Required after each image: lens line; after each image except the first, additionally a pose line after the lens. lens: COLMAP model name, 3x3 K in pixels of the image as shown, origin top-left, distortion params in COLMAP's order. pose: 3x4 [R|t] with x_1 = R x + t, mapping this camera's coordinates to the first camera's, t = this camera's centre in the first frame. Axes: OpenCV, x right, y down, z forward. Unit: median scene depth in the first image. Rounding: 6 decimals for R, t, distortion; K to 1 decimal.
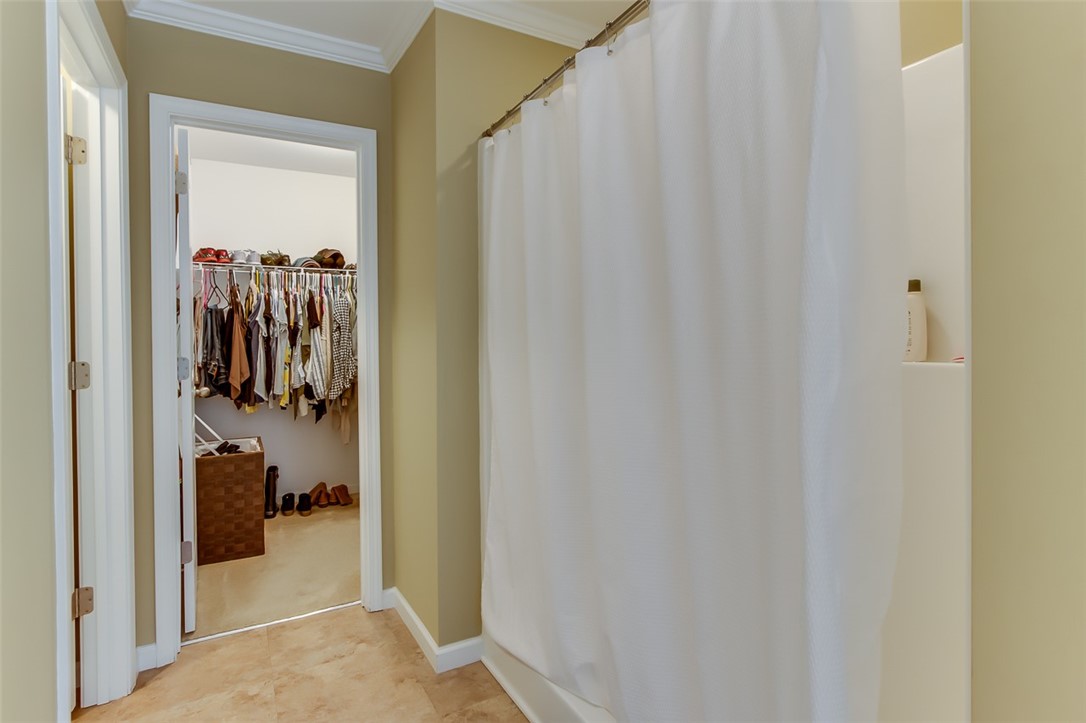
lens RADIAL K [[548.4, 0, 538.7], [0, 548.4, 342.5], [0, 0, 1]] dist [-0.010544, 0.000725]
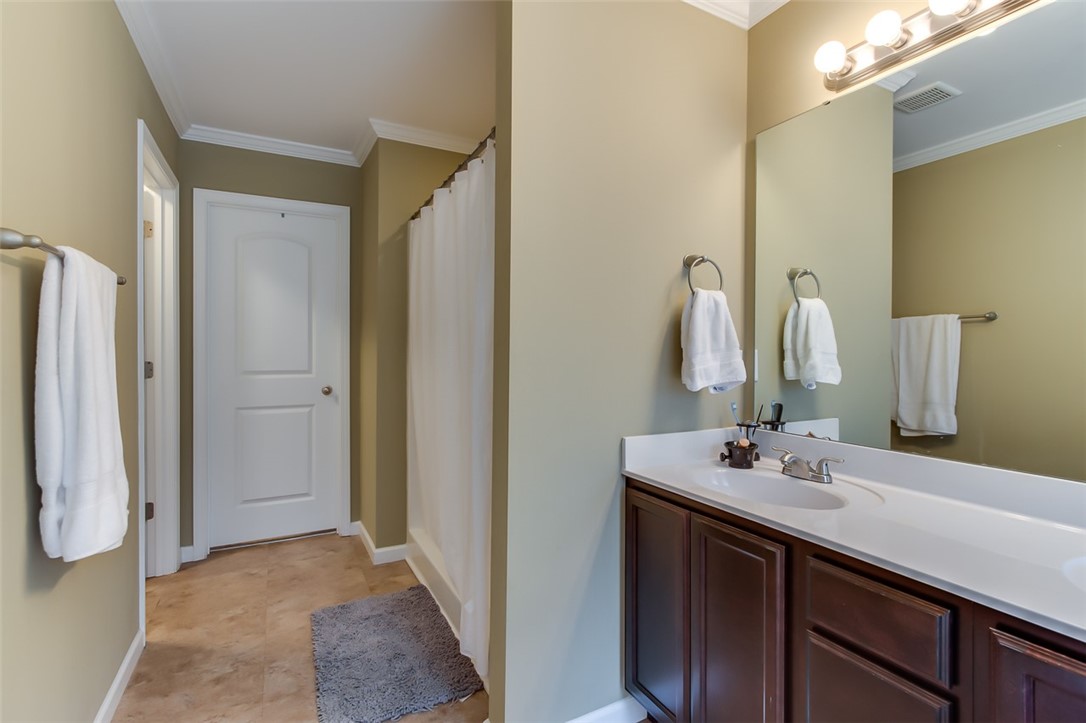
lens RADIAL K [[499.0, 0, 547.4], [0, 499.0, 351.2], [0, 0, 1]] dist [0.002175, 0.000415]
pose [[0.999959, 0.008724, -0.002436, 0.302579], [-0.008735, 0.999952, -0.004459, -0.001774], [0.002397, 0.004480, 0.999987, -0.421006]]
